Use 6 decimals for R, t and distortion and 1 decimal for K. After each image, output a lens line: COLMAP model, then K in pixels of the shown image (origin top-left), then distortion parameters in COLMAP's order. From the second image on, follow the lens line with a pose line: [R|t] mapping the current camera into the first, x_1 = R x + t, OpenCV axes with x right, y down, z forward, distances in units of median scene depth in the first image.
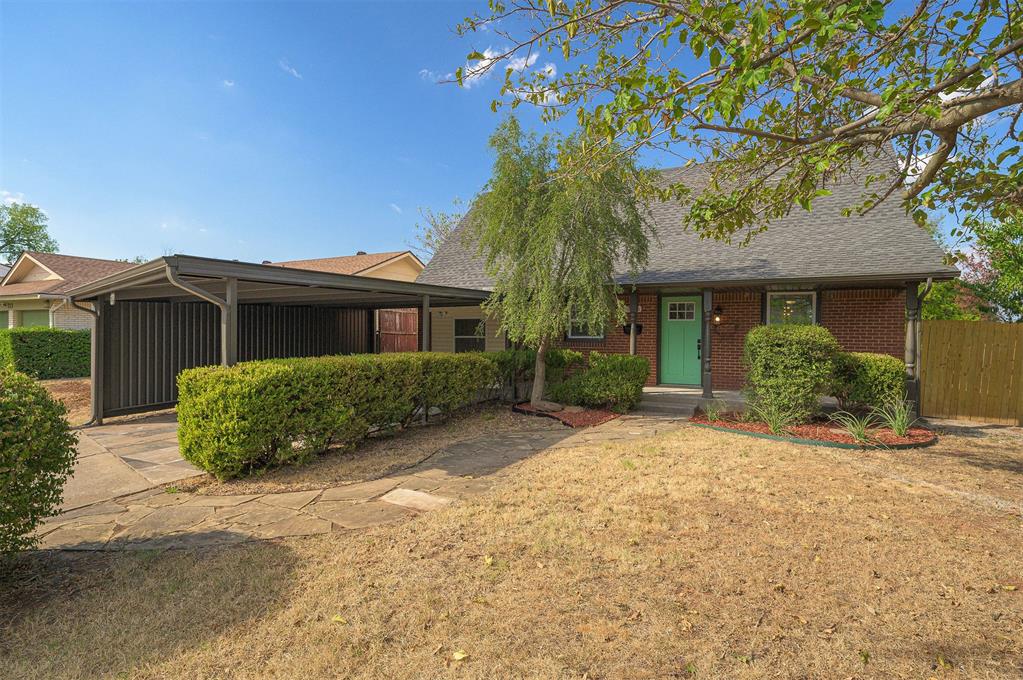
lens RADIAL K [[525.4, 0, 511.5], [0, 525.4, 340.0], [0, 0, 1]] dist [-0.000256, 0.000717]
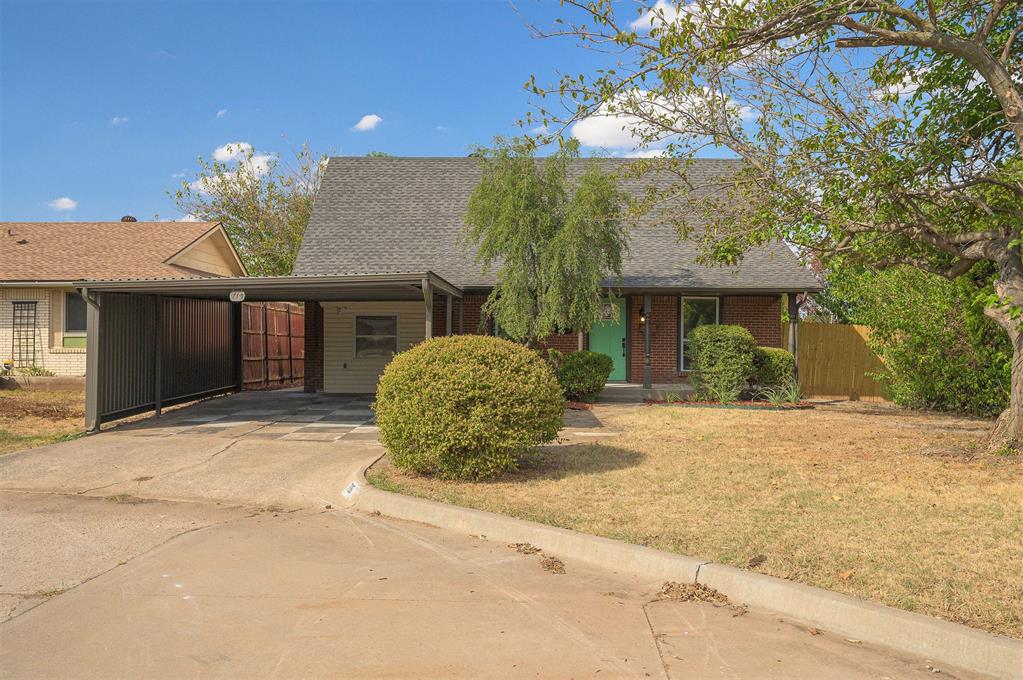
lens RADIAL K [[886.9, 0, 511.5], [0, 886.9, 340.0], [0, 0, 1]] dist [-0.000546, -0.002131]
pose [[0.895081, -0.000193, 0.445904, -0.810421], [0.004531, 0.999952, -0.008662, 0.021502], [-0.445881, 0.009774, 0.895039, -0.640444]]
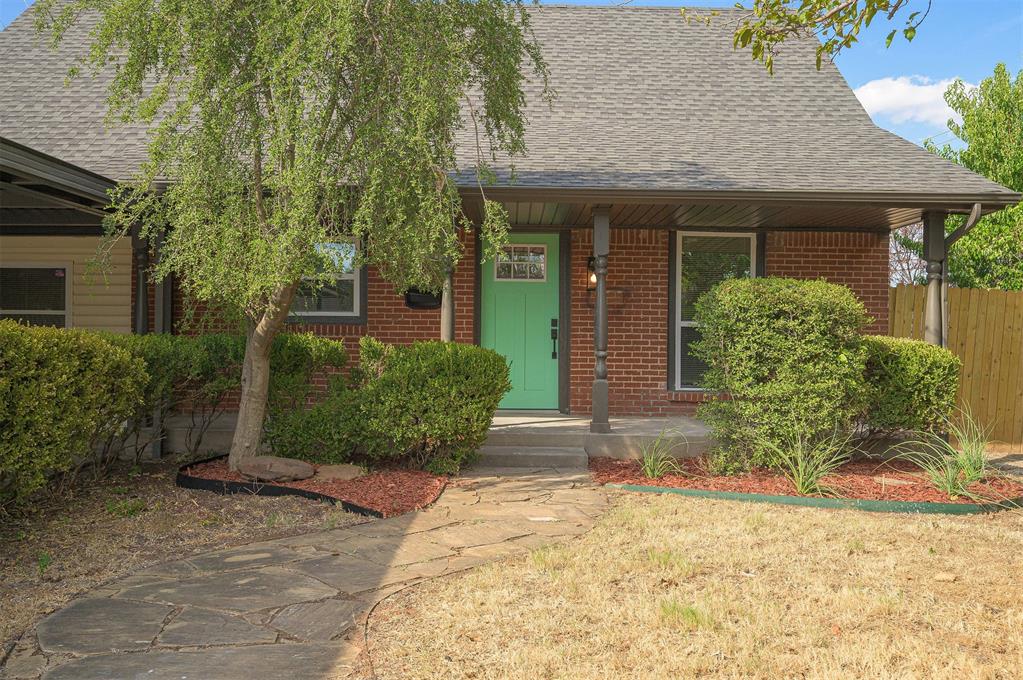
lens RADIAL K [[886.9, 0, 511.5], [0, 886.9, 340.0], [0, 0, 1]] dist [-0.000546, -0.002131]
pose [[0.884874, 0.008706, 0.465750, -0.093364], [-0.000575, 0.999845, -0.017597, 0.042048], [-0.465831, 0.015303, 0.884742, 0.330541]]
